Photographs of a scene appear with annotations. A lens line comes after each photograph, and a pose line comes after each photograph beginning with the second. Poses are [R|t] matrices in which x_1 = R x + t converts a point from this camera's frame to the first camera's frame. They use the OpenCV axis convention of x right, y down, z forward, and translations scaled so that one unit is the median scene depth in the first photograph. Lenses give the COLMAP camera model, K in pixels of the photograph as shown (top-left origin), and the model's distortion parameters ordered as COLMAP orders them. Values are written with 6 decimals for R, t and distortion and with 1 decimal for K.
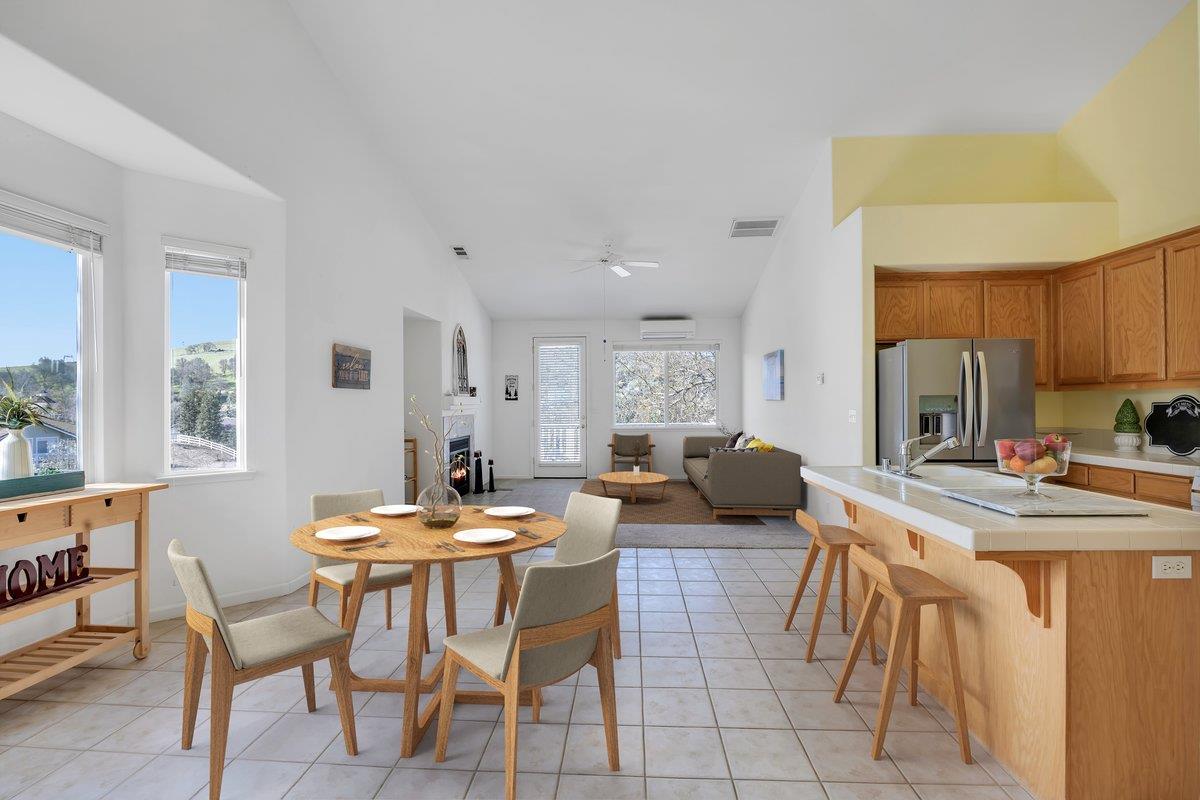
lens RADIAL K [[533.4, 0, 592.4], [0, 533.4, 404.9], [0, 0, 1]] dist [-0.023014, 0.000288]
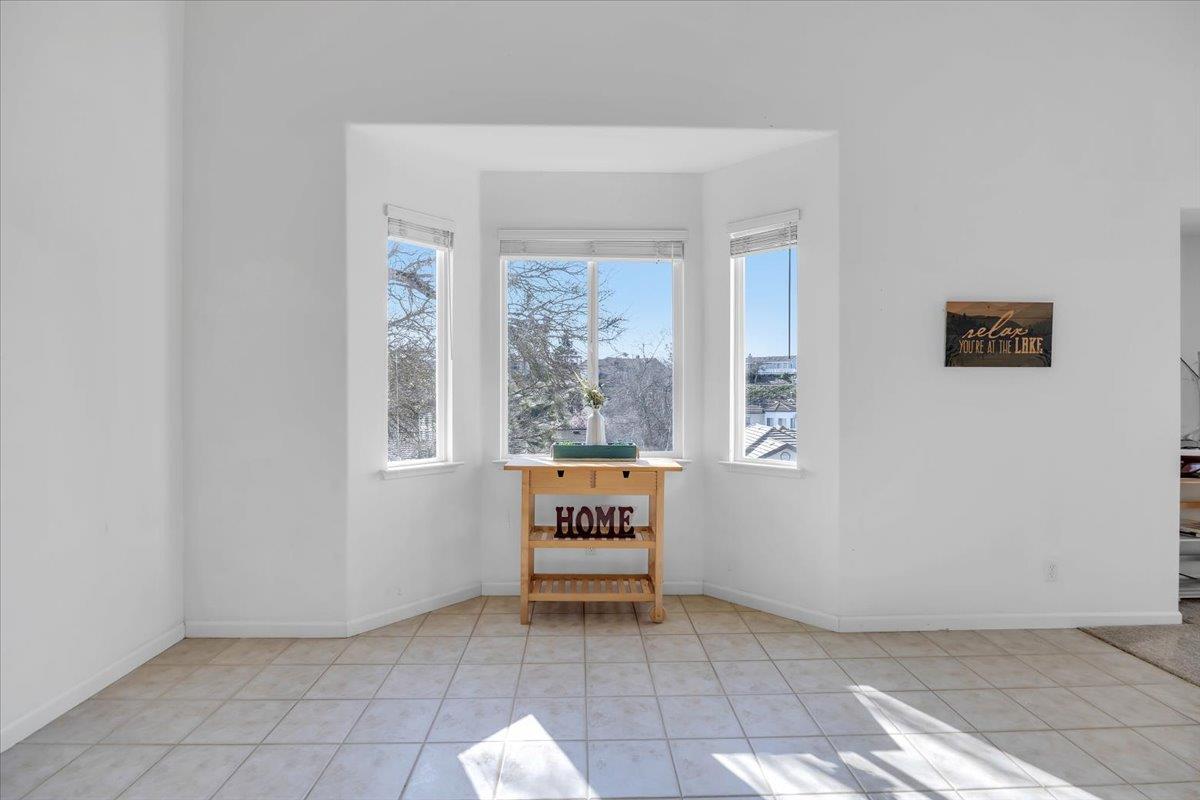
lens RADIAL K [[575.8, 0, 598.1], [0, 575.8, 394.1], [0, 0, 1]] dist [-0.015095, 0.001418]
pose [[0.099223, 0.010131, -0.995014, 0.217673], [-0.004929, 0.999941, 0.009690, -0.002531], [0.995053, 0.003943, 0.099267, 0.521259]]
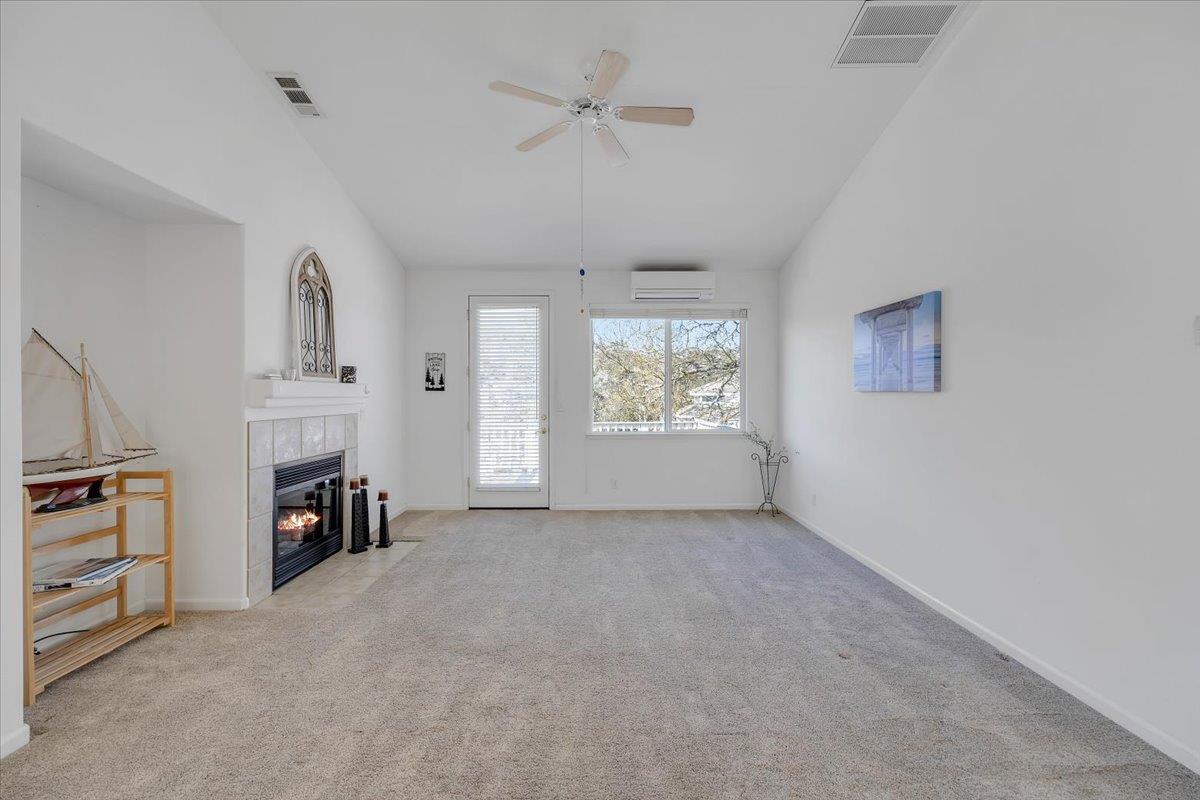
lens RADIAL K [[480.3, 0, 592.5], [0, 480.3, 393.2], [0, 0, 1]] dist [-0.007147, 0.000521]
pose [[0.997714, 0.006637, 0.067250, 0.006661], [-0.005995, 0.999935, -0.009750, -0.002529], [-0.067310, 0.009324, 0.997689, 0.933851]]
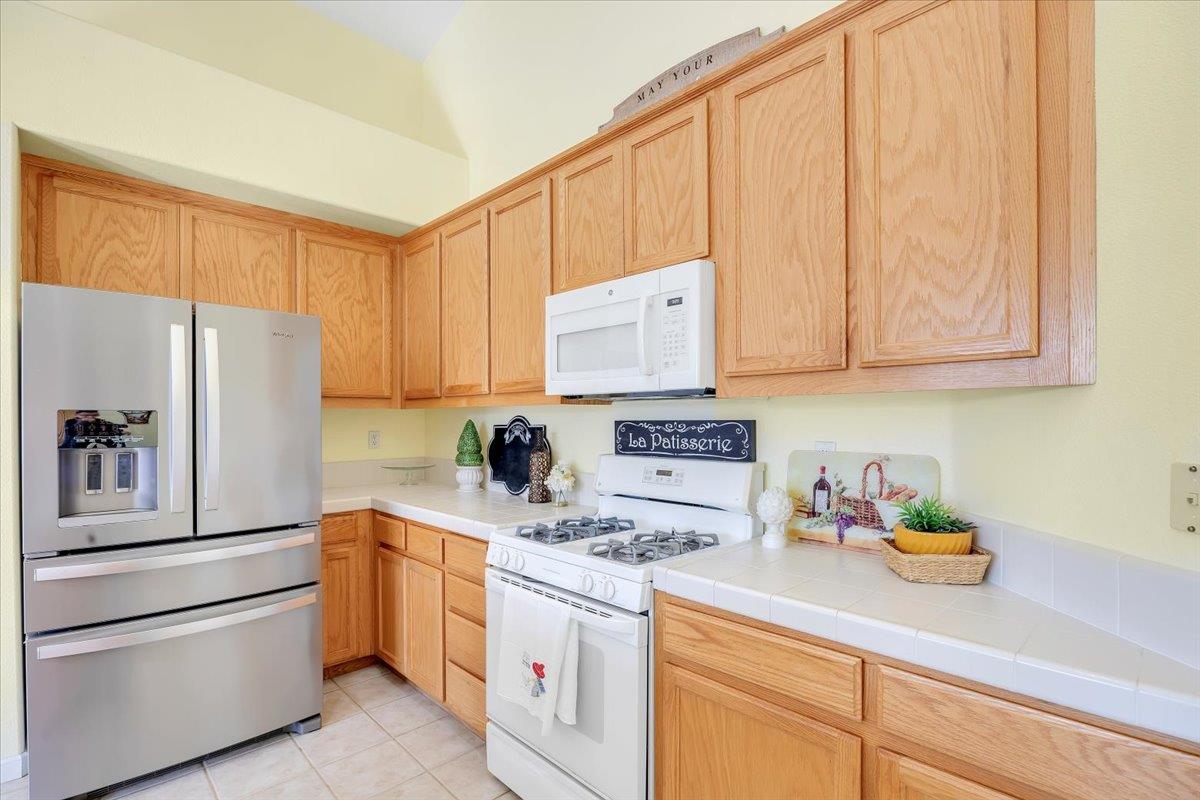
lens RADIAL K [[561.1, 0, 597.1], [0, 561.1, 422.9], [0, 0, 1]] dist [-0.011063, -0.000454]
pose [[0.671600, 0.002450, 0.740910, 0.545341], [-0.001604, 0.999997, -0.001852, -0.006217], [-0.740912, 0.000056, 0.671602, 0.318683]]
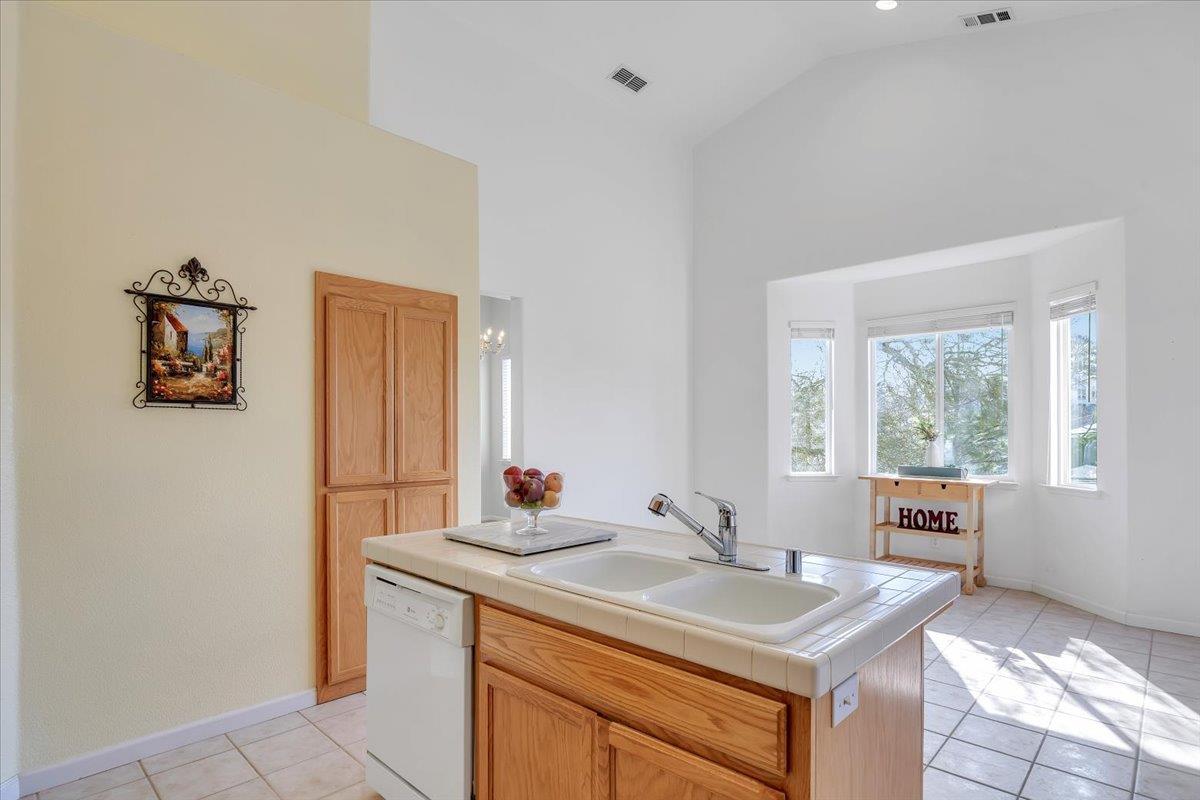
lens RADIAL K [[614.9, 0, 615.4], [0, 614.9, 434.2], [0, 0, 1]] dist [0.000750, 0.000581]
pose [[-0.622916, 0.013021, -0.782180, 0.814961], [0.004524, 0.999905, 0.013042, -0.007868], [0.782276, 0.004586, -0.622916, 0.903839]]
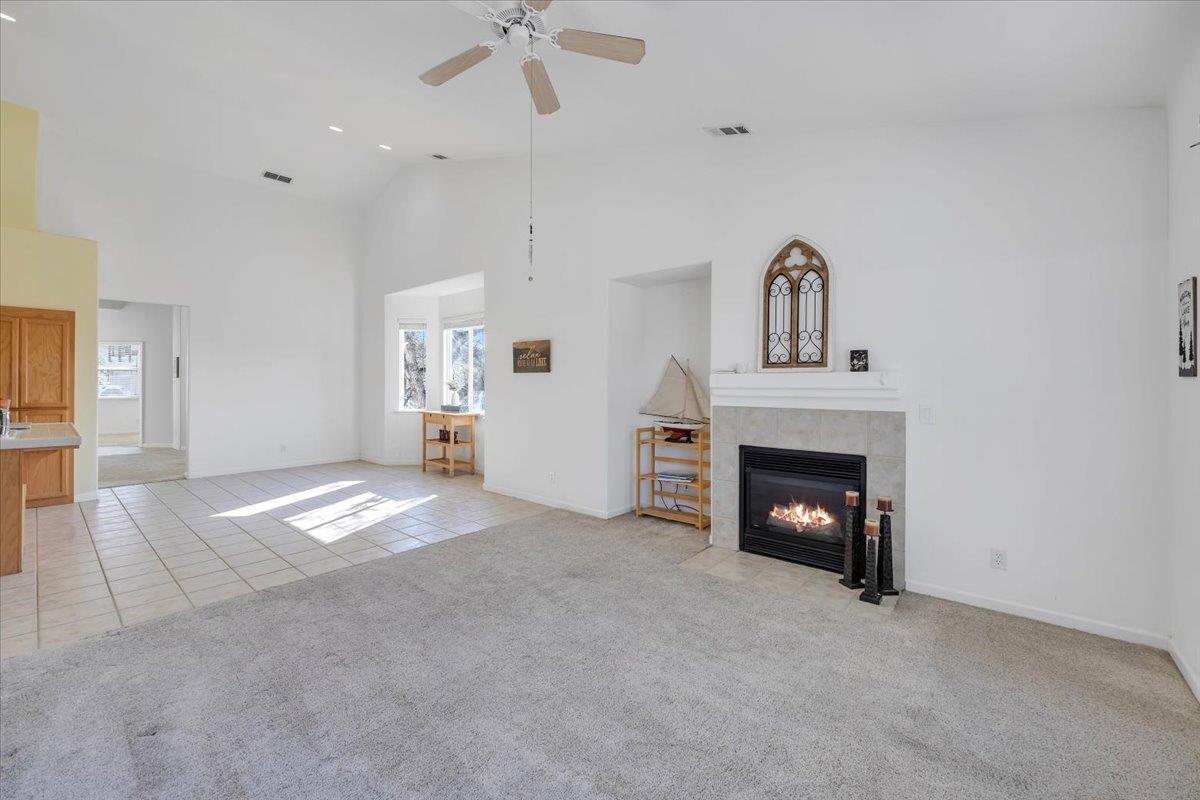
lens RADIAL K [[480.3, 0, 604.8], [0, 480.3, 389.4], [0, 0, 1]] dist [-0.007147, 0.000521]
pose [[-0.583756, 0.010265, -0.811864, 0.475784], [-0.005666, 0.999844, 0.016715, -0.011637], [0.811910, 0.014357, -0.583607, 2.134835]]
